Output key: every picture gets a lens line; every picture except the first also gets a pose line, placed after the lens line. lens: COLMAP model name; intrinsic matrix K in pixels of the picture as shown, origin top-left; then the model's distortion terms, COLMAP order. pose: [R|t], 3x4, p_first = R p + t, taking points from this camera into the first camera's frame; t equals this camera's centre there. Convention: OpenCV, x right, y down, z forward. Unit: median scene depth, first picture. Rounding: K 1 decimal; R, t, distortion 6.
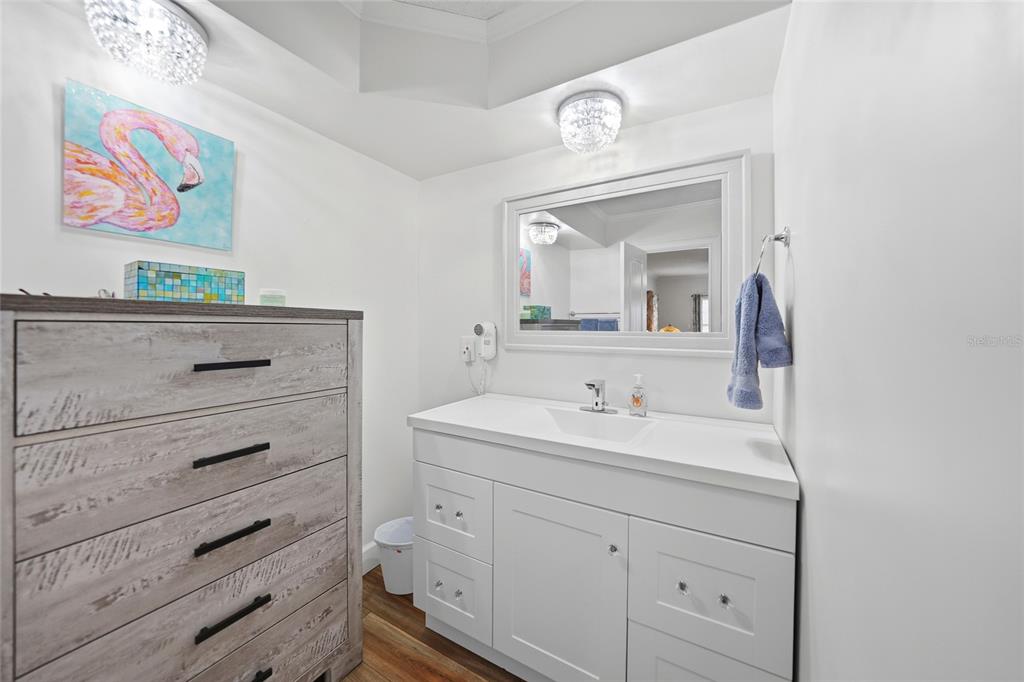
lens RADIAL K [[375.2, 0, 509.9], [0, 375.2, 327.3], [0, 0, 1]] dist [-0.011498, -0.000037]
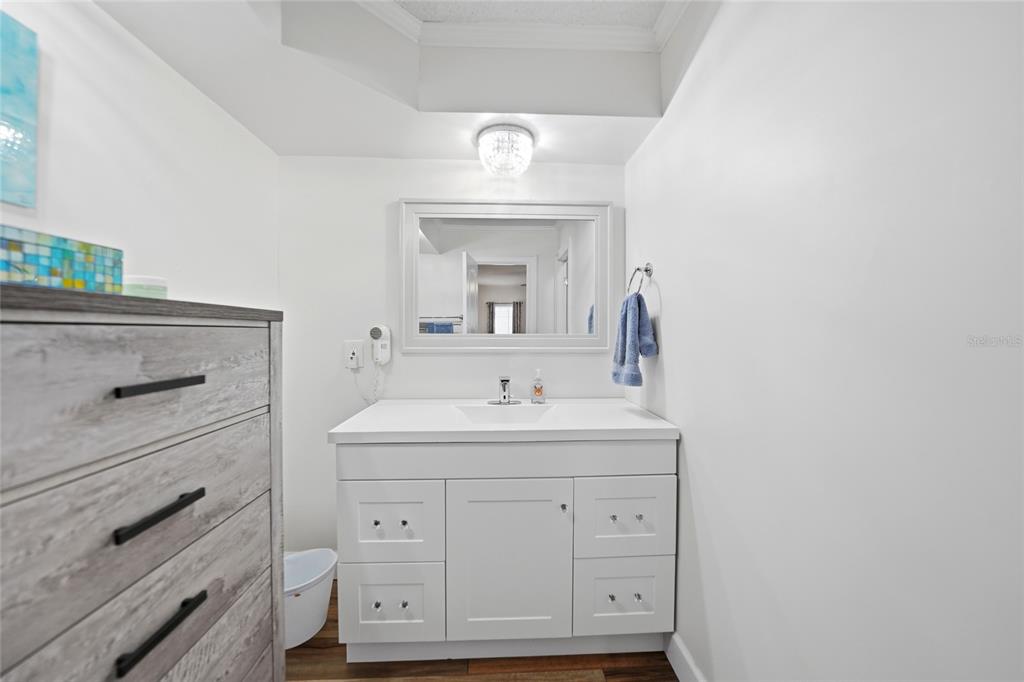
lens RADIAL K [[369.2, 0, 511.3], [0, 369.2, 333.5], [0, 0, 1]] dist [-0.011789, 0.003507]
pose [[0.837252, -0.006492, 0.546778, -0.488029], [0.001857, 0.999958, 0.009029, -0.000796], [-0.546814, -0.006544, 0.837229, 0.058210]]
